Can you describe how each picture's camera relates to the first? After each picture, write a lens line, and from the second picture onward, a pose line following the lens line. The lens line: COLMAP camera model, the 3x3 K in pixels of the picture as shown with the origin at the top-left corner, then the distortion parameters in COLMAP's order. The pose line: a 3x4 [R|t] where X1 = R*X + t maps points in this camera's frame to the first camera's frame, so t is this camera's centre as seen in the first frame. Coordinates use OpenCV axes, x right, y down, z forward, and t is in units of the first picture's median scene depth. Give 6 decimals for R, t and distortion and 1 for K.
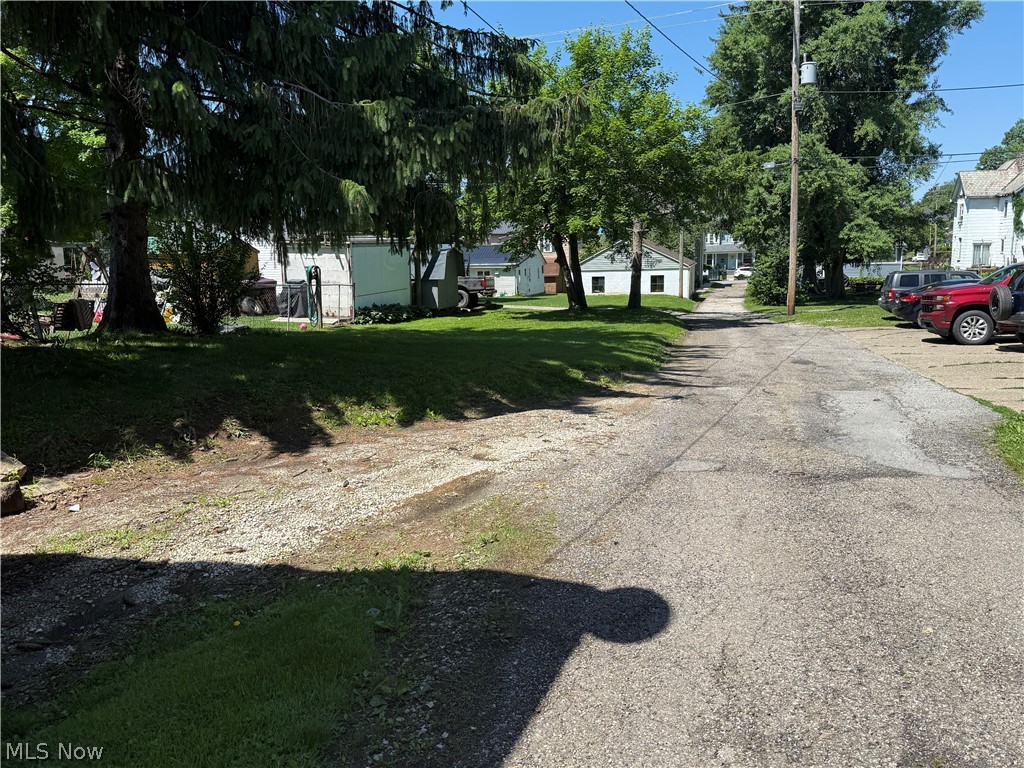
lens RADIAL K [[835.3, 0, 502.9], [0, 835.3, 387.3], [0, 0, 1]] dist [0.040637, -0.033291]
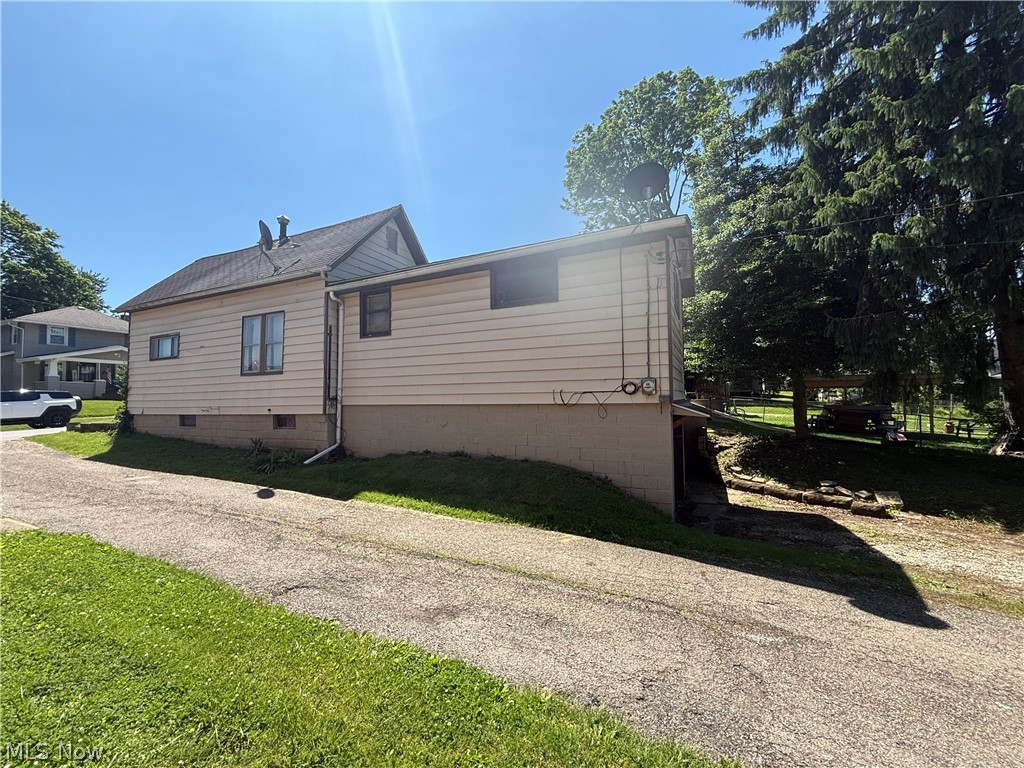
lens RADIAL K [[408.2, 0, 510.9], [0, 408.2, 384.6], [0, 0, 1]] dist [-0.000733, 0.000494]
pose [[-0.151315, -0.007694, -0.988456, 0.139453], [-0.146566, 0.989091, 0.014738, -0.017445], [0.977559, 0.147104, -0.150792, 0.014533]]
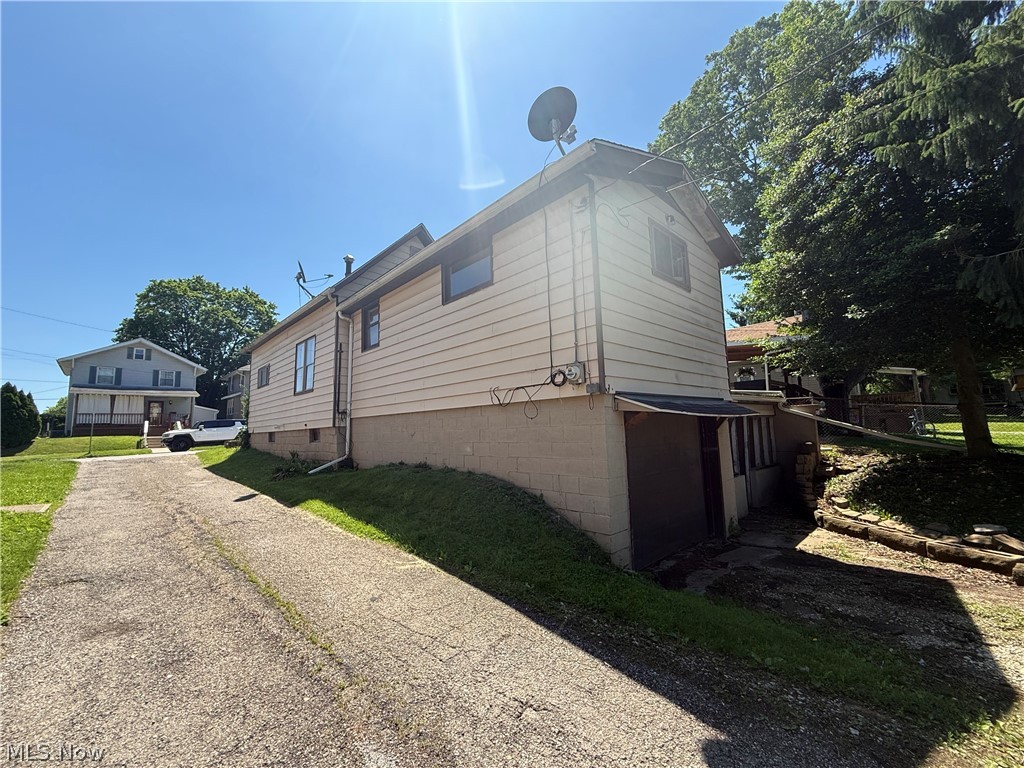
lens RADIAL K [[408.2, 0, 510.6], [0, 408.2, 385.0], [0, 0, 1]] dist [-0.000733, 0.000494]
pose [[-0.499369, -0.052853, -0.864775, 0.078239], [-0.100585, 0.994925, -0.002724, -0.016575], [0.860530, 0.085623, -0.502151, 0.099477]]
